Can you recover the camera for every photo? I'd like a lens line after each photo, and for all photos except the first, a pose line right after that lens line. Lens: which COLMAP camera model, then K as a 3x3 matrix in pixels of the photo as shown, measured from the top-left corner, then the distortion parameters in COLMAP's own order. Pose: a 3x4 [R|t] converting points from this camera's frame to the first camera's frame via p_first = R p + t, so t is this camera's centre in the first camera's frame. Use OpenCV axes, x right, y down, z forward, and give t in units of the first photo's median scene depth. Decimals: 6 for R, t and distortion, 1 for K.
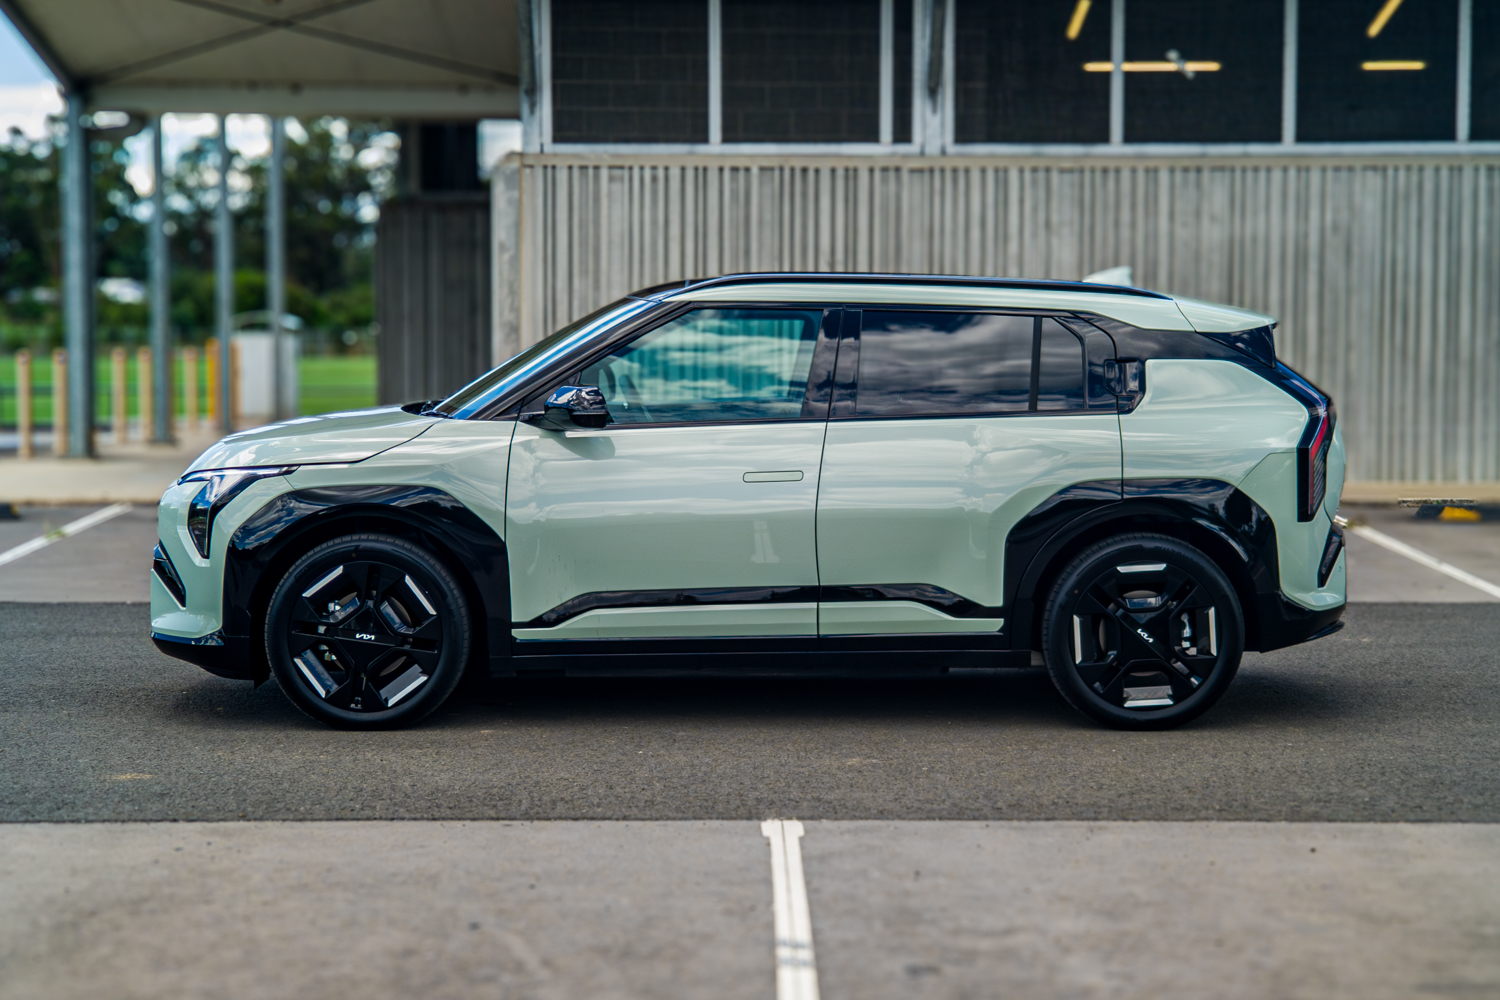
lens RADIAL K [[3178.7, 0, 750.8], [0, 3178.7, 496.0], [0, 0, 1]] dist [0.199437, 0.266125]
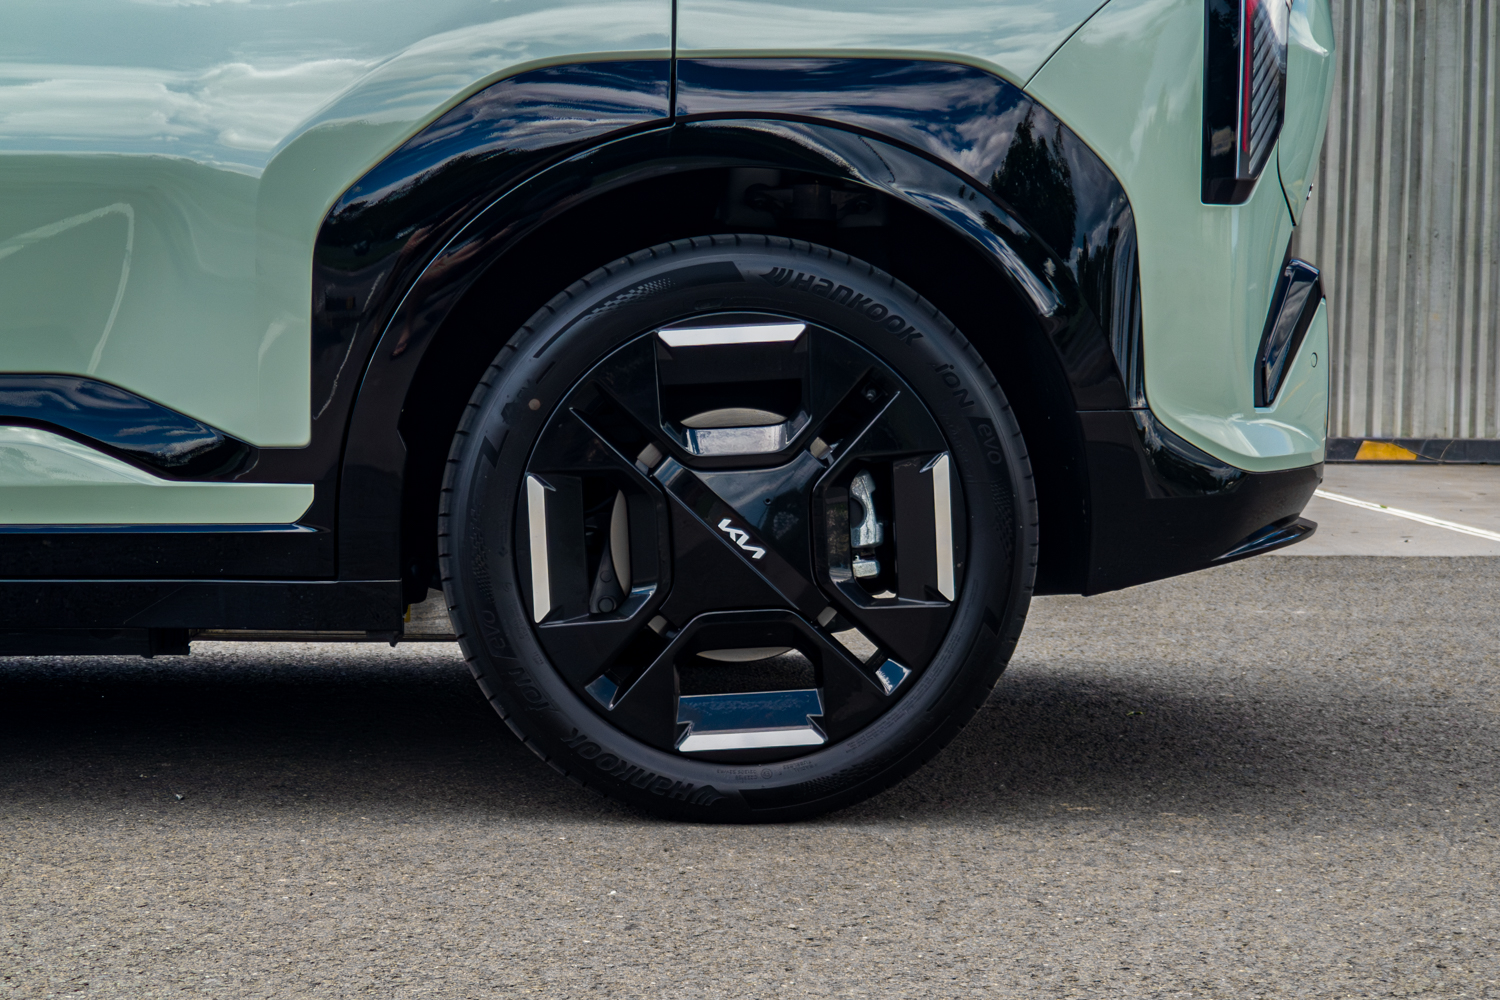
lens RADIAL K [[3179.2, 0, 628.6], [0, 3179.2, 591.1], [0, 0, 1]] dist [0.309706, -0.181497]
pose [[0.999734, 0.006374, 0.022163, 0.104192], [-0.006727, 0.999851, 0.015903, 0.043896], [-0.022058, -0.016047, 0.999628, 0.665890]]
